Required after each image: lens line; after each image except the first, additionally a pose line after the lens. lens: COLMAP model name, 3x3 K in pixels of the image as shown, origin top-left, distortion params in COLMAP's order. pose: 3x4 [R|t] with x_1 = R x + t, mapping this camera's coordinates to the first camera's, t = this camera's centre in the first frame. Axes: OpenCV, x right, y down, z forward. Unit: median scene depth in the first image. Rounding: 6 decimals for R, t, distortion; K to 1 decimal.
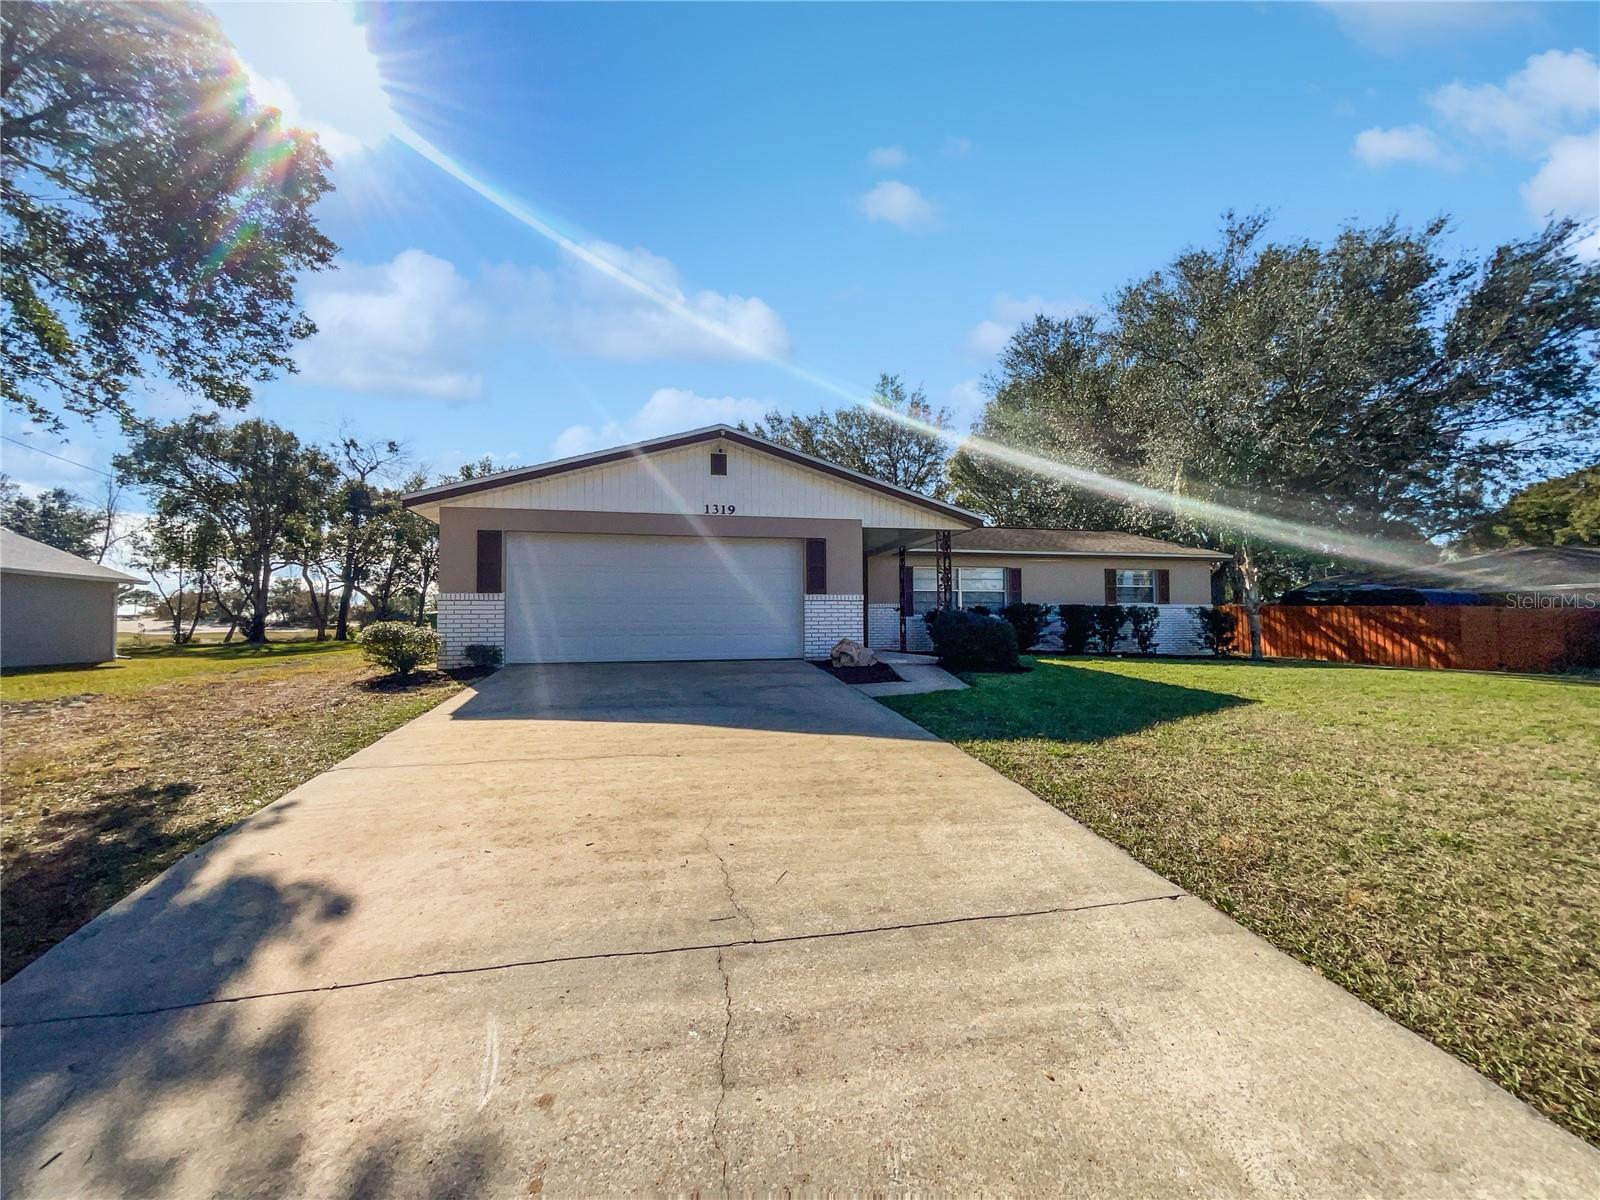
lens RADIAL K [[646.1, 0, 812.0], [0, 646.1, 569.8], [0, 0, 1]] dist [0.000040, -0.000101]
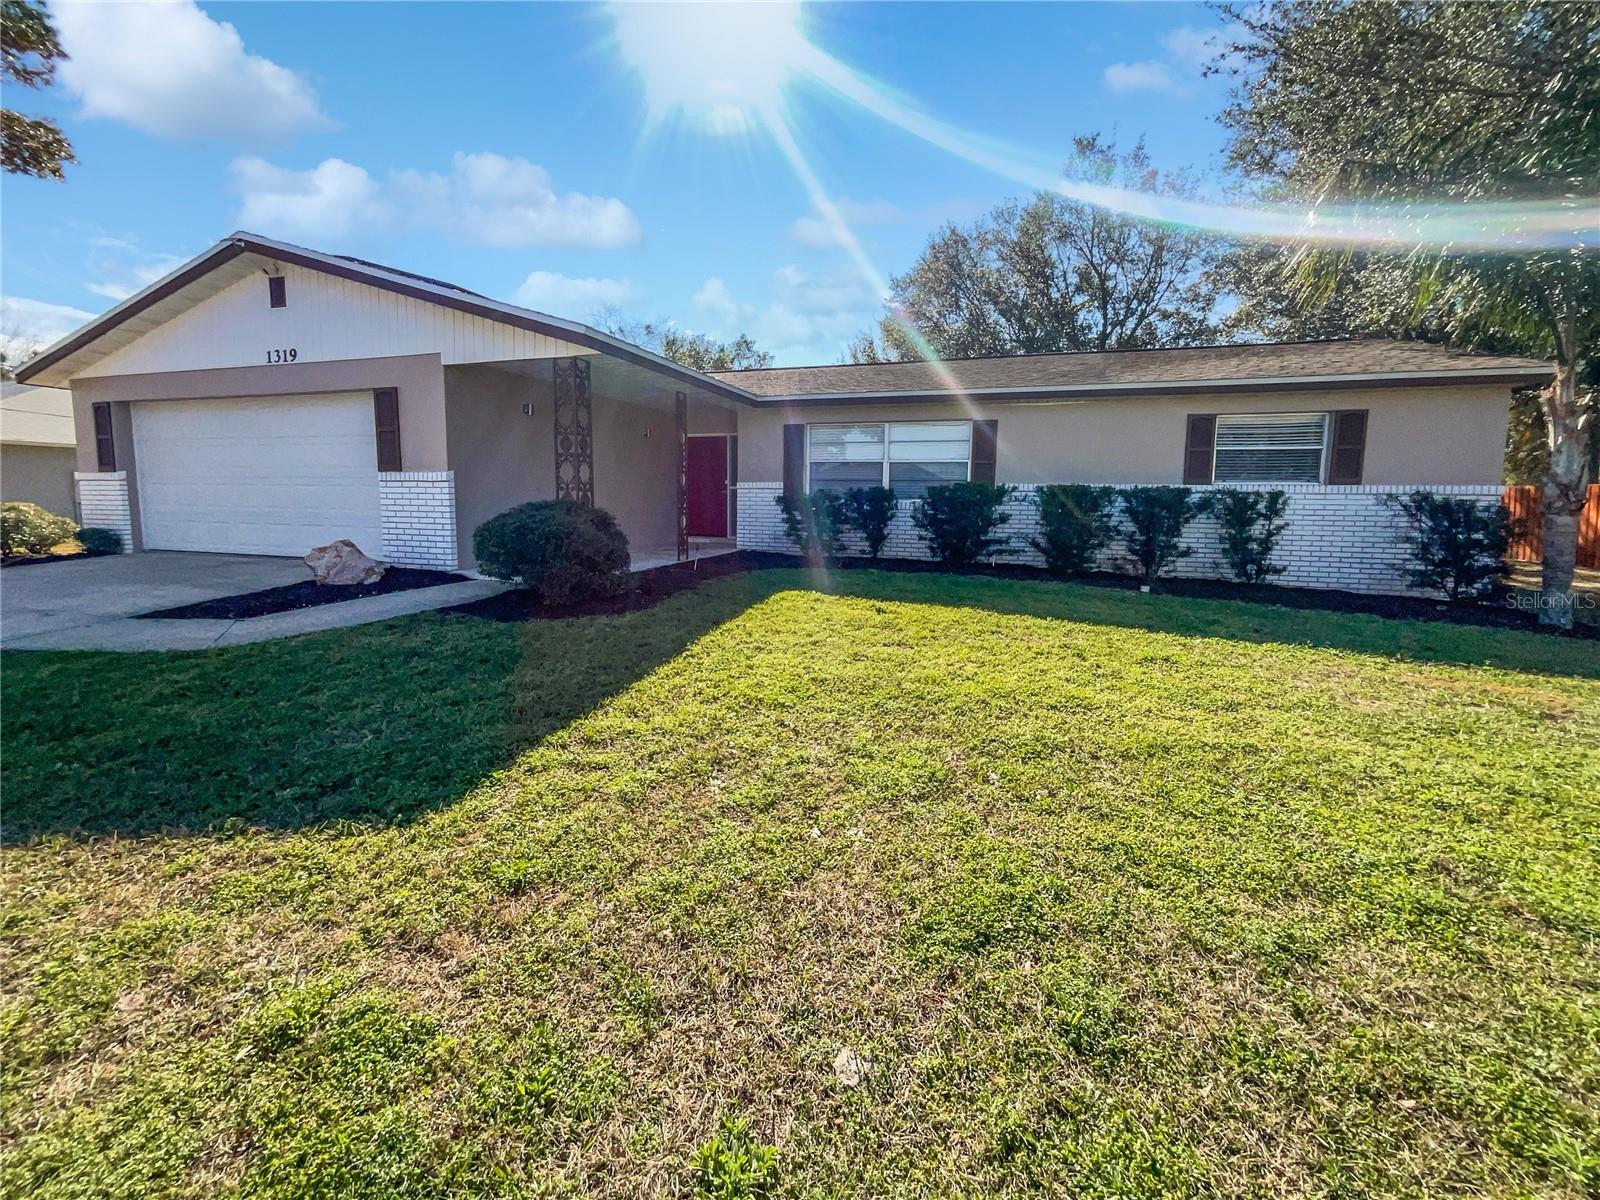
lens RADIAL K [[646.1, 0, 812.0], [0, 646.1, 569.8], [0, 0, 1]] dist [0.000040, -0.000101]
pose [[0.849380, 0.075988, -0.522283, 0.591476], [0.025538, 0.982505, 0.184478, 0.021145], [0.527163, -0.170029, 0.832580, 0.488769]]
